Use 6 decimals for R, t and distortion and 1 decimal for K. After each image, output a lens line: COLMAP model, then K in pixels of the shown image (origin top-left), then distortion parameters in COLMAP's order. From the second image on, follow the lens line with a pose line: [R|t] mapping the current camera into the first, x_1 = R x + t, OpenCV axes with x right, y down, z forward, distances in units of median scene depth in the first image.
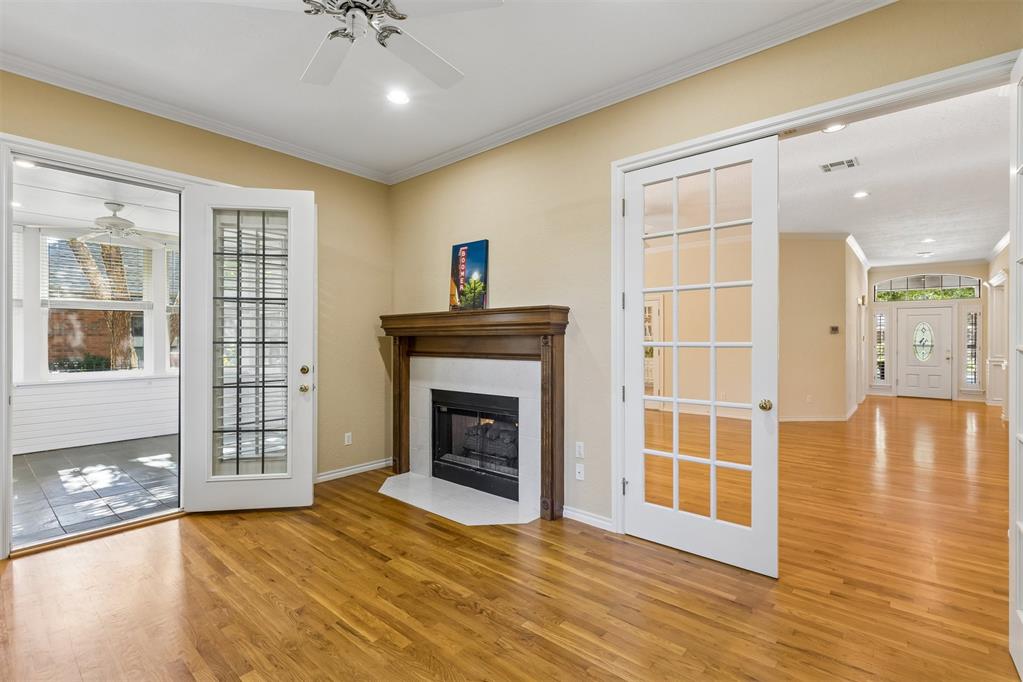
lens RADIAL K [[462.9, 0, 512.9], [0, 462.9, 339.4], [0, 0, 1]] dist [0.005257, 0.000264]
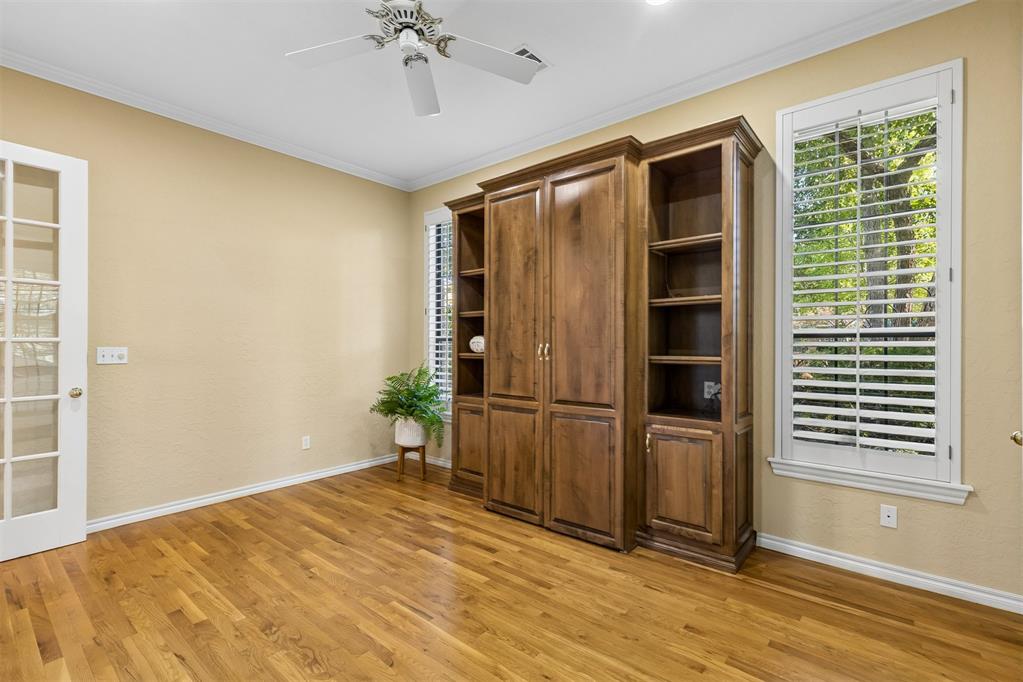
lens RADIAL K [[462.6, 0, 509.9], [0, 462.6, 344.1], [0, 0, 1]] dist [0.004670, 0.000401]
pose [[-0.999942, -0.001826, -0.010656, -0.486014], [-0.001823, 0.999998, -0.000310, 0.024416], [0.010656, -0.000291, -0.999943, 1.812835]]
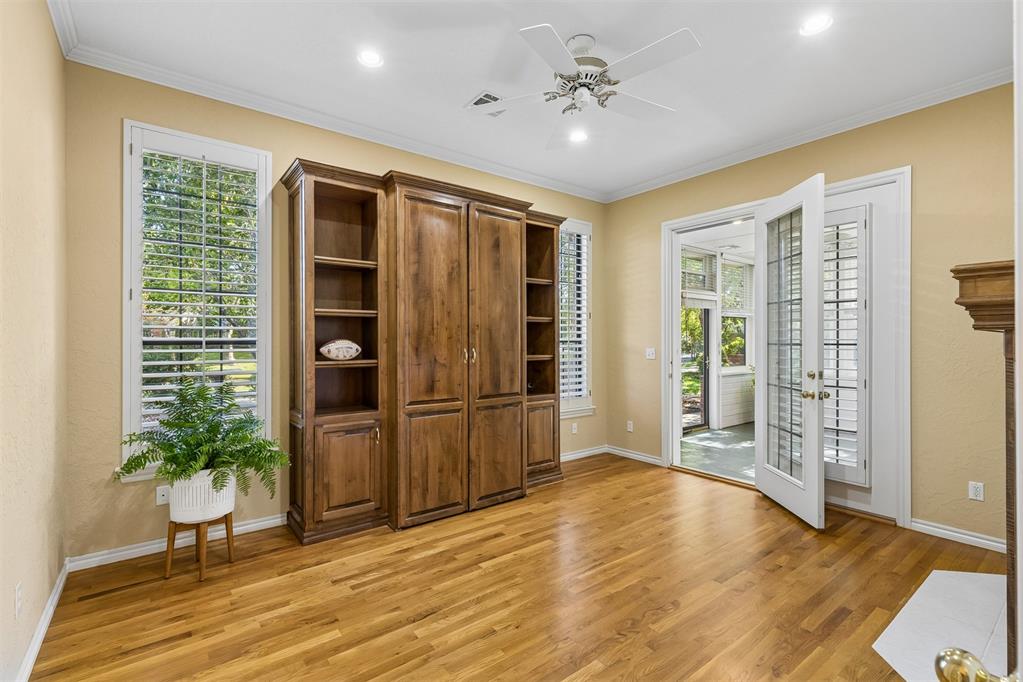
lens RADIAL K [[462.9, 0, 512.9], [0, 462.9, 339.4], [0, 0, 1]] dist [0.005257, 0.000264]
pose [[-0.204723, -0.001611, -0.978819, 0.845429], [0.000146, 0.999999, -0.001677, -0.004273], [0.978820, -0.000486, -0.204723, 0.929359]]
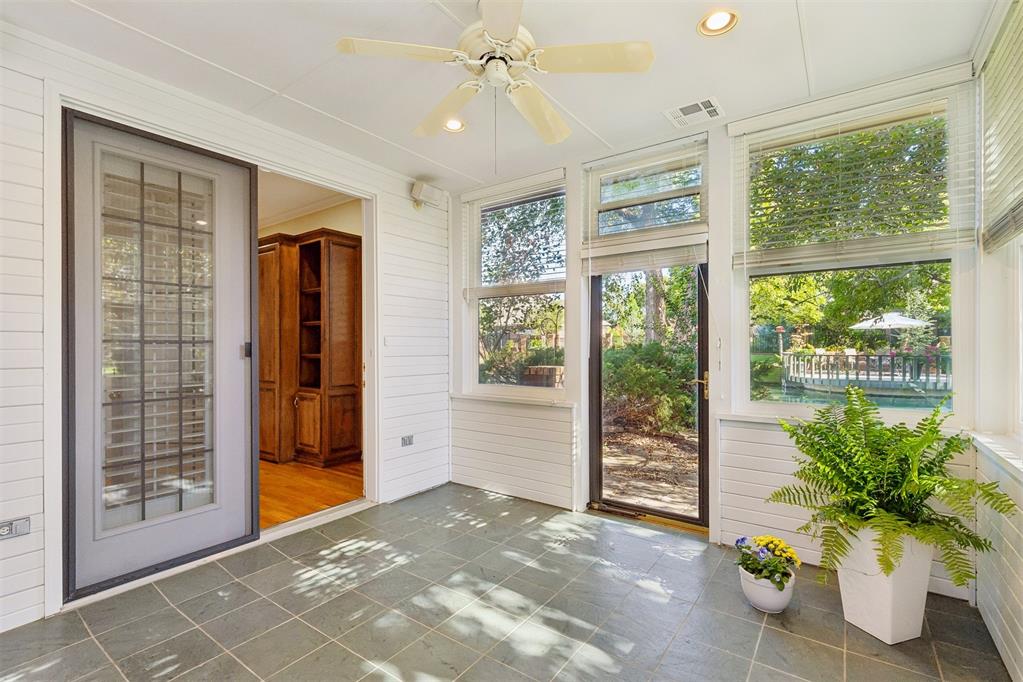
lens RADIAL K [[462.9, 0, 512.9], [0, 462.9, 339.4], [0, 0, 1]] dist [0.005257, 0.000264]
pose [[-0.996266, 0.013529, -0.085267, -1.676900], [0.014608, 0.999821, -0.012052, 0.027149], [0.085089, -0.013253, -0.996285, 2.843637]]
